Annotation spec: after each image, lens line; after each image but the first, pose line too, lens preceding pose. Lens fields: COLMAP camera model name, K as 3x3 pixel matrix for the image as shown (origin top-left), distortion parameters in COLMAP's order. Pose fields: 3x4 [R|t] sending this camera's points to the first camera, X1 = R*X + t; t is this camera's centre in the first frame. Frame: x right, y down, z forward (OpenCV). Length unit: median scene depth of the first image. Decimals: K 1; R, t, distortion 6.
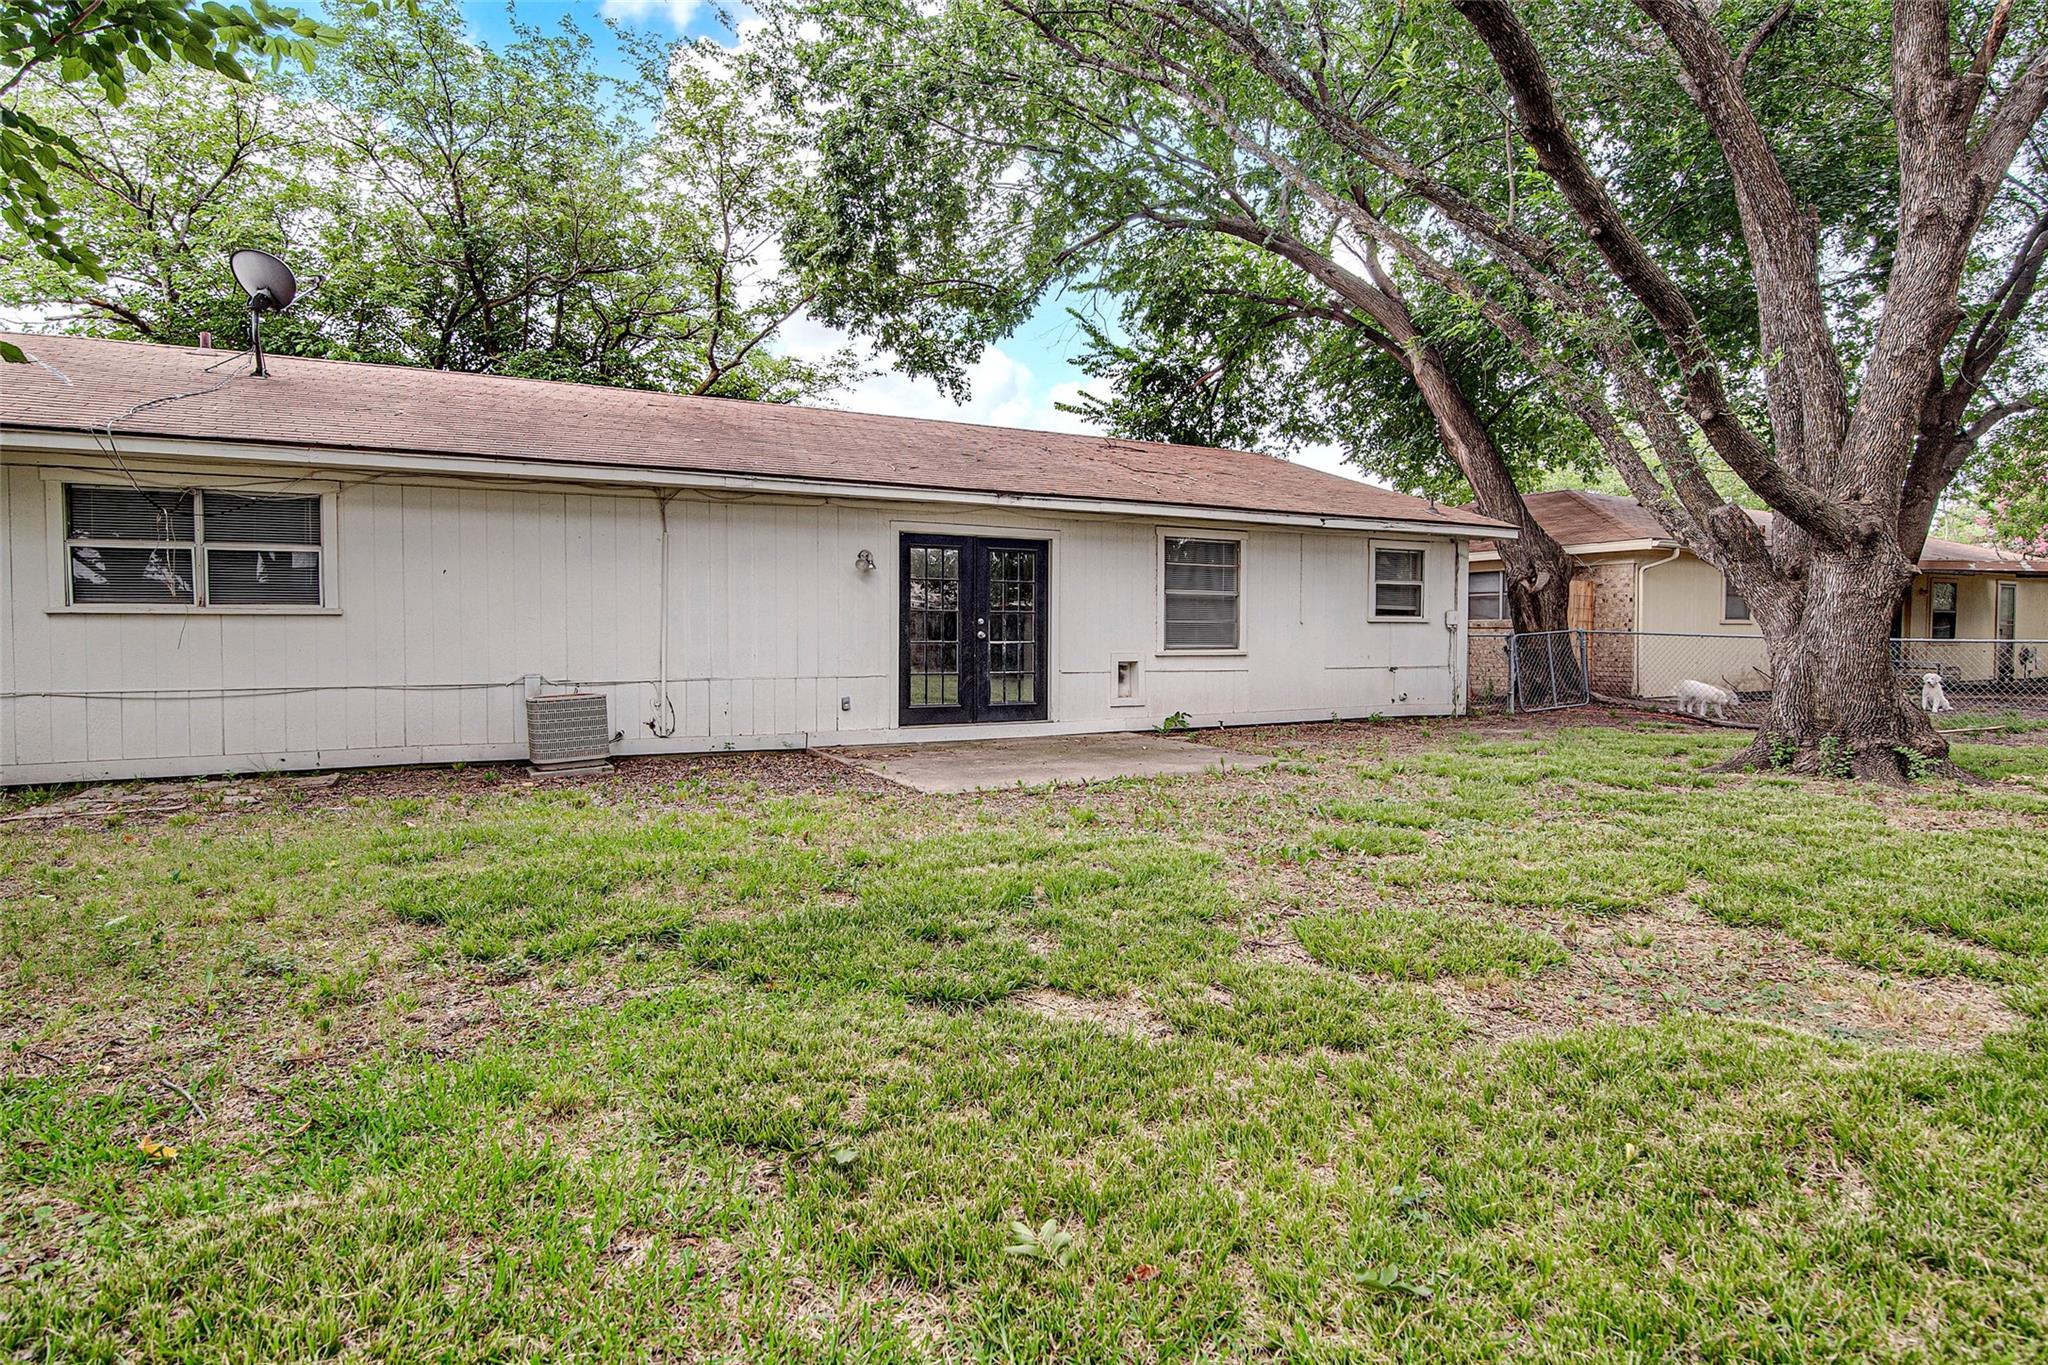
lens RADIAL K [[945.1, 0, 1021.8], [0, 945.1, 679.4], [0, 0, 1]] dist [-0.004492, -0.000116]
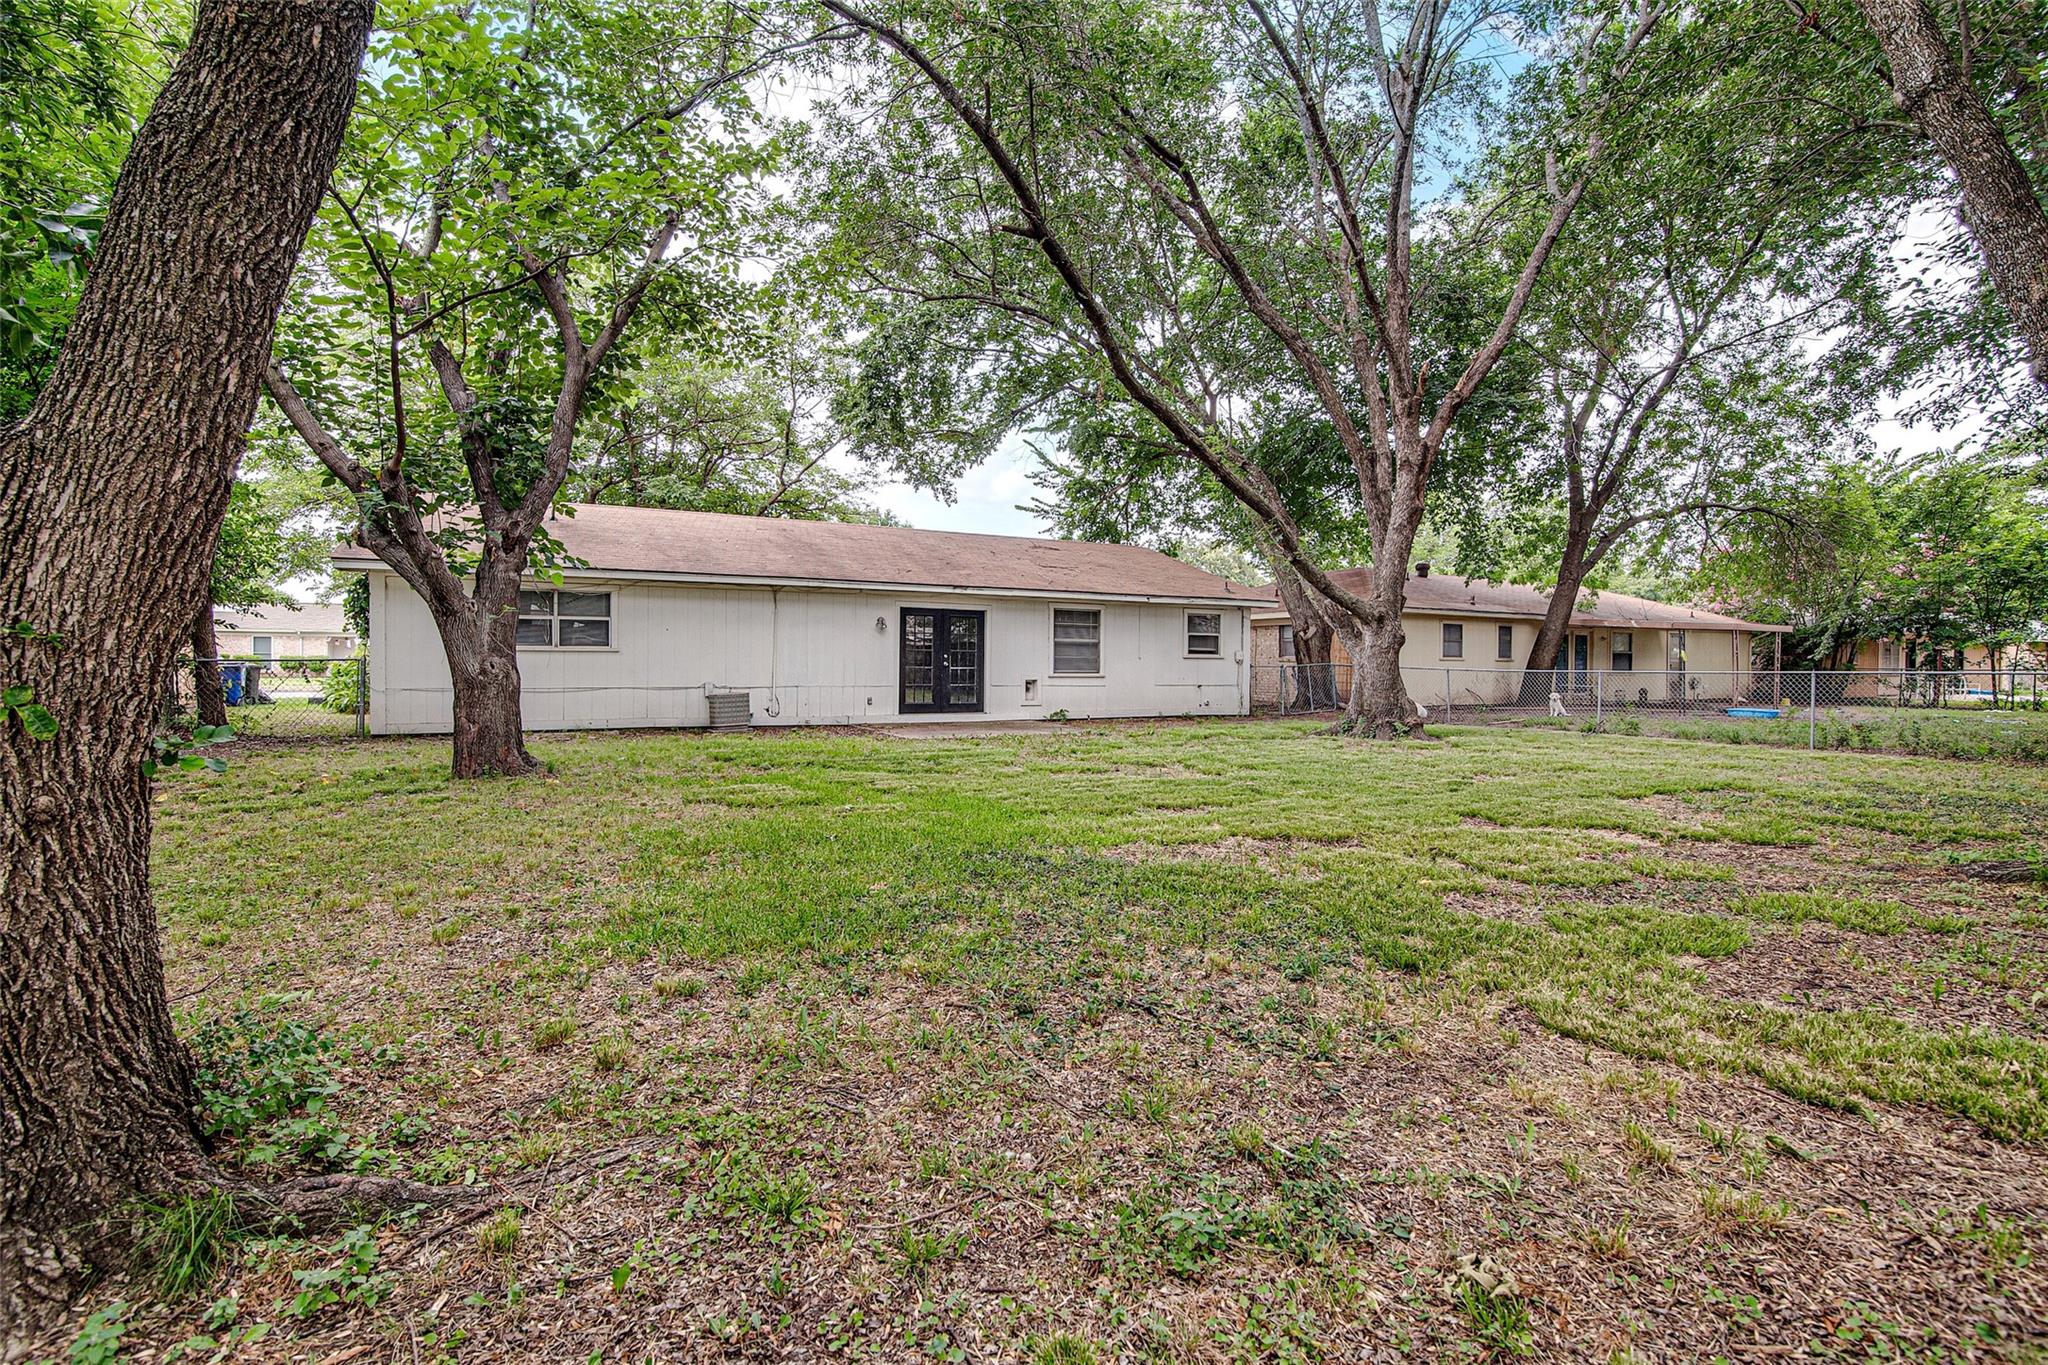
lens RADIAL K [[945.1, 0, 1026.0], [0, 945.1, 680.1], [0, 0, 1]] dist [-0.004492, -0.000116]
pose [[0.999851, 0.006459, -0.016016, 0.091663], [-0.006981, 0.999440, -0.032725, 0.027037], [0.015796, 0.032832, 0.999336, -0.520663]]
